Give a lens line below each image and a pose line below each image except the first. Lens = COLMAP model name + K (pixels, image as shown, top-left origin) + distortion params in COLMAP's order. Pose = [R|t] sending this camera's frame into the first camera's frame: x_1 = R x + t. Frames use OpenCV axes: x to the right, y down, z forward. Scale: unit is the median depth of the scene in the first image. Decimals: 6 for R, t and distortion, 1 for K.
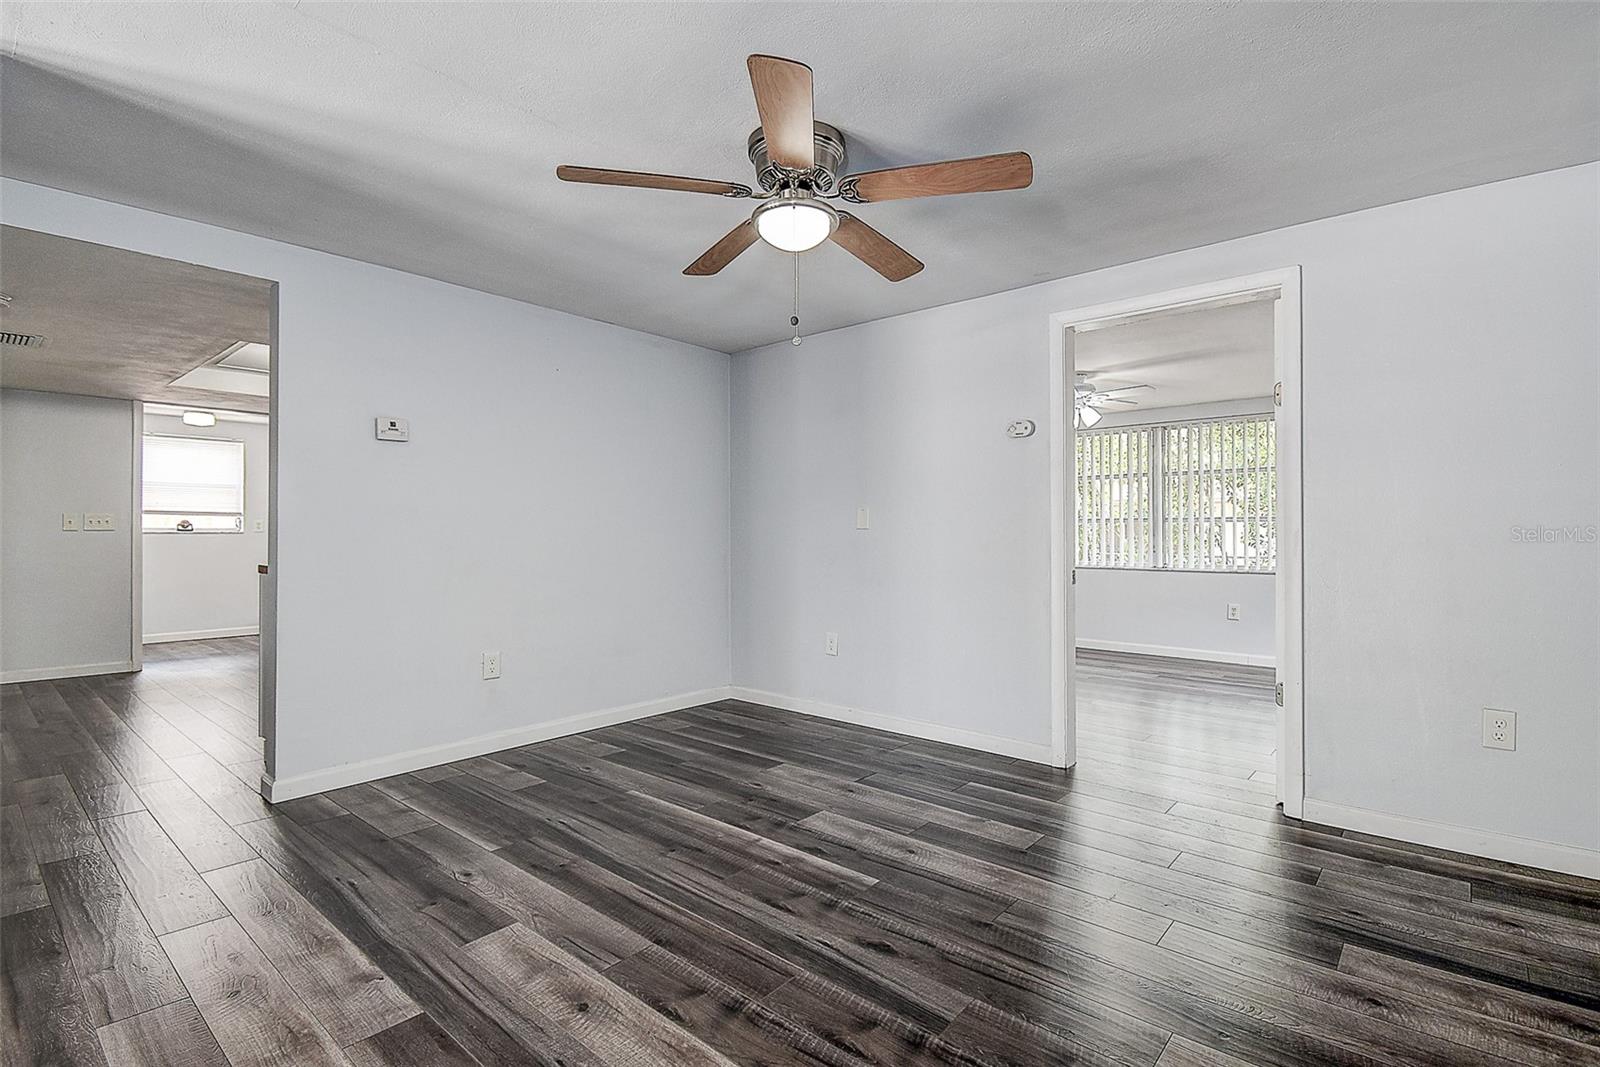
lens RADIAL K [[732.7, 0, 798.4], [0, 732.7, 534.2], [0, 0, 1]] dist [0.007753, -0.008216]
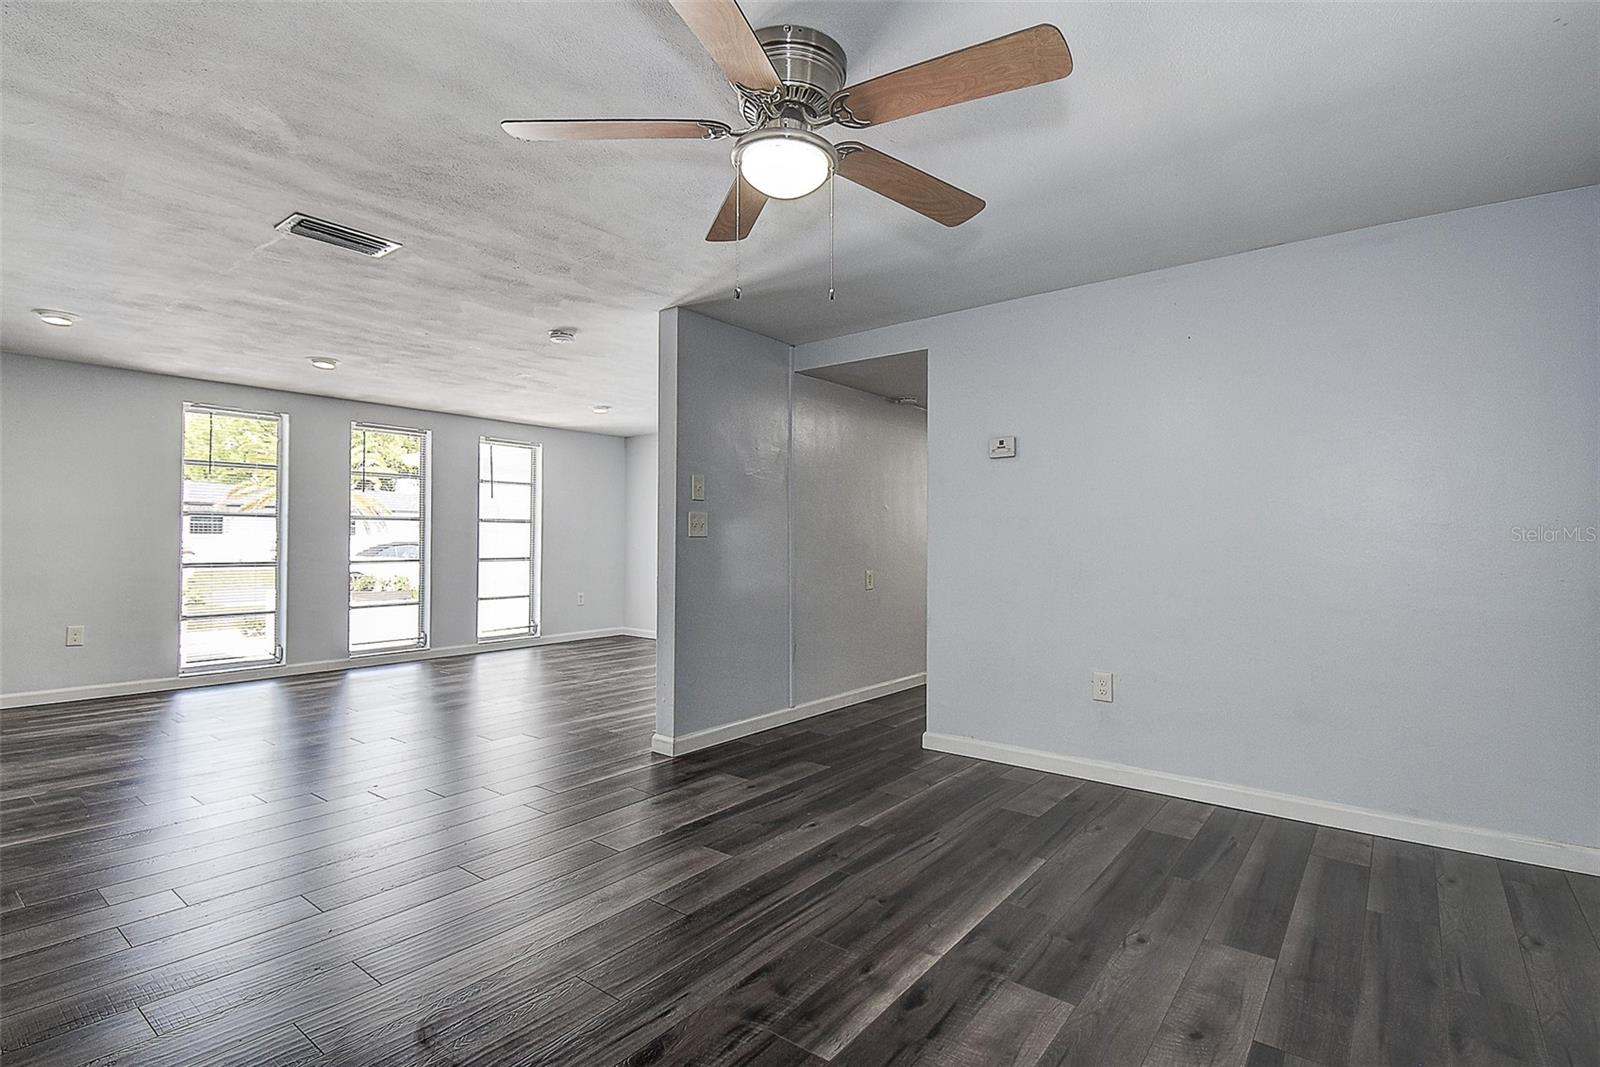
lens RADIAL K [[732.7, 0, 797.3], [0, 732.7, 526.7], [0, 0, 1]] dist [0.007753, -0.008216]
pose [[0.081251, -0.016996, -0.996549, 0.607923], [-0.008084, 0.999810, -0.017711, -0.001524], [0.996661, 0.009495, 0.081098, 0.709455]]
